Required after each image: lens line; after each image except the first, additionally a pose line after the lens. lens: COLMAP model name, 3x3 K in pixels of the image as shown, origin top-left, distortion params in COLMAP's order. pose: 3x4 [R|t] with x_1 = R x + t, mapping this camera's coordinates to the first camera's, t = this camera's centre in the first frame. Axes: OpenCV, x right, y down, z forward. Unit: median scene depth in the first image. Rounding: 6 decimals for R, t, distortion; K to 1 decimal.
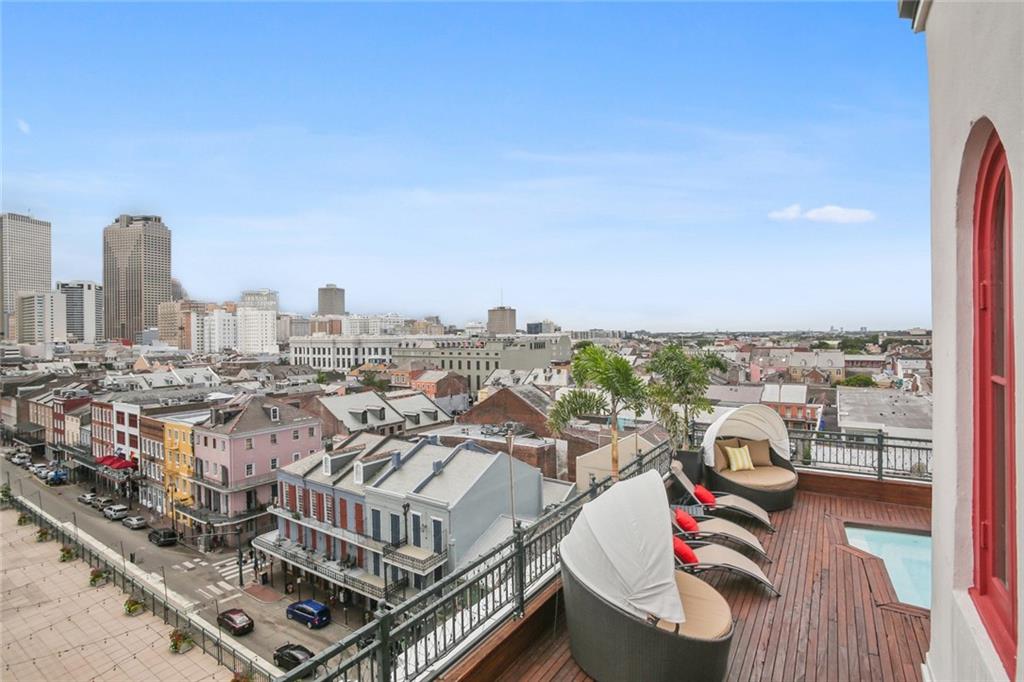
lens RADIAL K [[498.6, 0, 500.0], [0, 498.6, 342.4], [0, 0, 1]] dist [-0.025302, 0.005134]
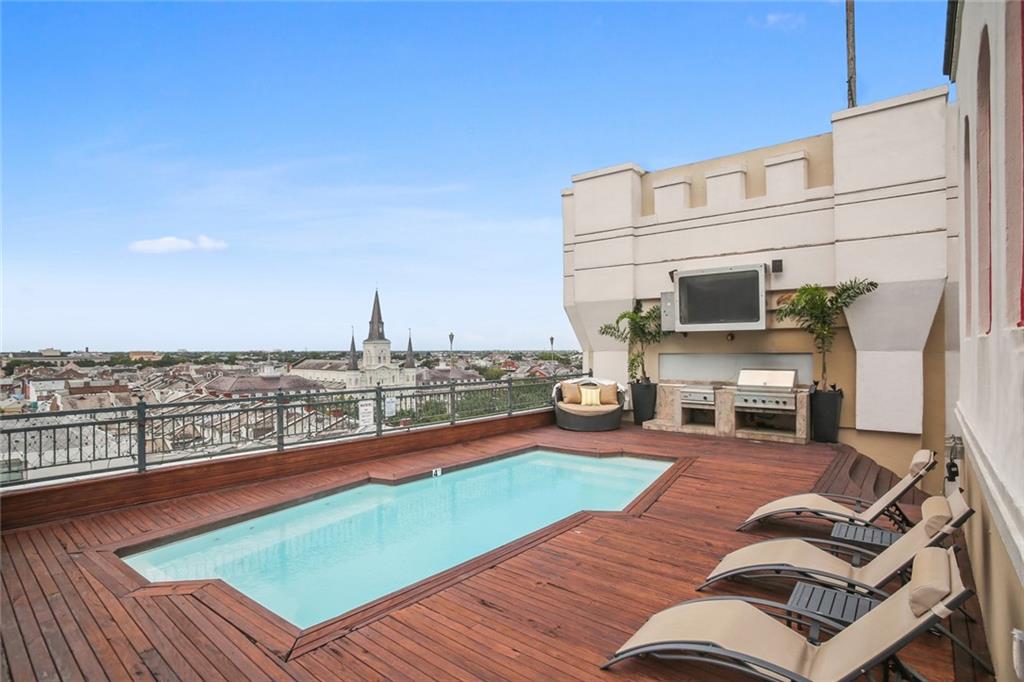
lens RADIAL K [[498.6, 0, 514.9], [0, 498.6, 344.8], [0, 0, 1]] dist [-0.025302, 0.005134]
pose [[0.096482, 0.039272, 0.994560, 0.186224], [0.012005, 0.999103, -0.040616, 0.162174], [-0.995262, 0.015858, 0.095924, 0.499461]]
